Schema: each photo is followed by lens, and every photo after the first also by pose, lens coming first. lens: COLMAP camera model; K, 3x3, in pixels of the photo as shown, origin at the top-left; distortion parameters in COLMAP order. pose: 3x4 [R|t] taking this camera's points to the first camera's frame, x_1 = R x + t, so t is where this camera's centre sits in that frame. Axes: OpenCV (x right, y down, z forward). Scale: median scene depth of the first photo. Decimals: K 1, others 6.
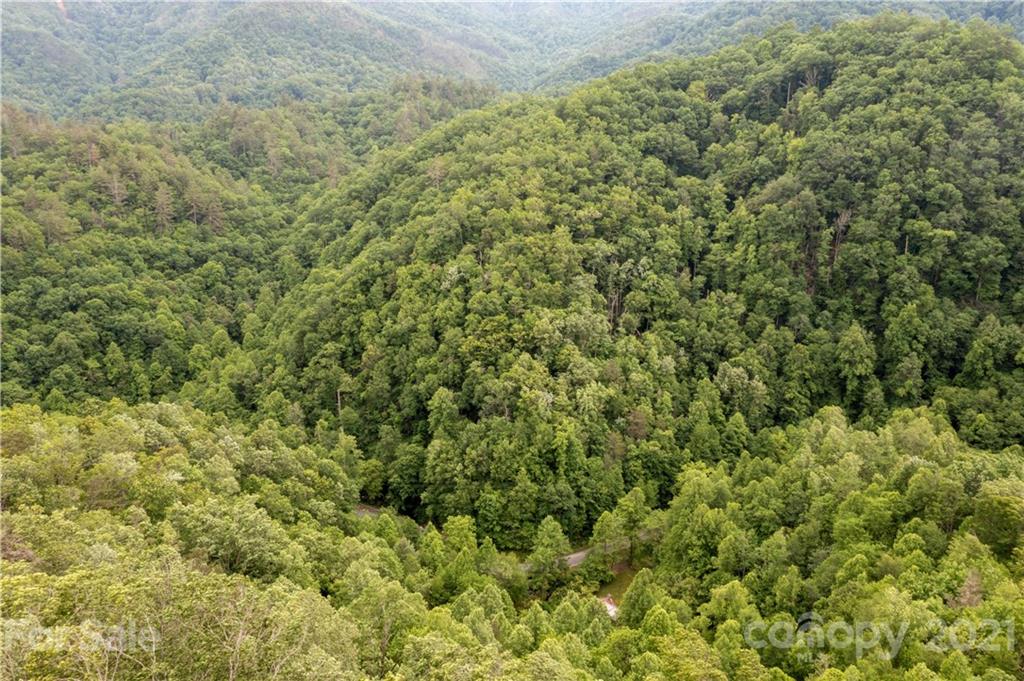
lens RADIAL K [[810.3, 0, 512.9], [0, 810.3, 339.2], [0, 0, 1]] dist [-0.007777, 0.013205]
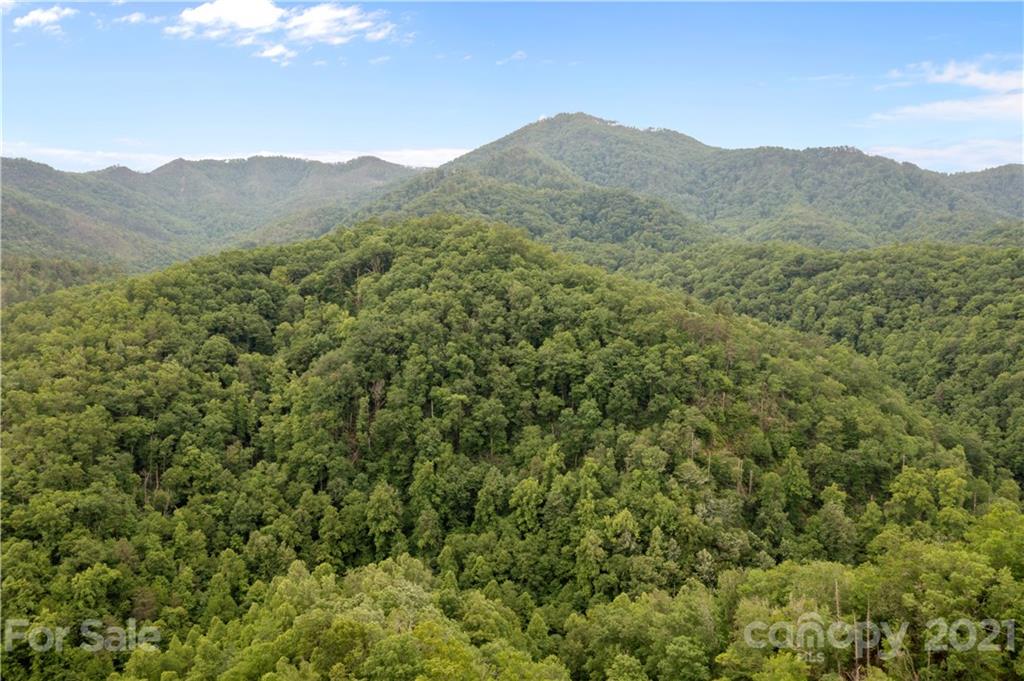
lens RADIAL K [[805.8, 0, 507.1], [0, 805.8, 342.6], [0, 0, 1]] dist [-0.003306, 0.002755]
pose [[0.934659, -0.012087, 0.355340, 0.179327], [0.087390, 0.976572, -0.196646, 0.021623], [-0.344639, 0.214850, 0.913818, -0.074832]]
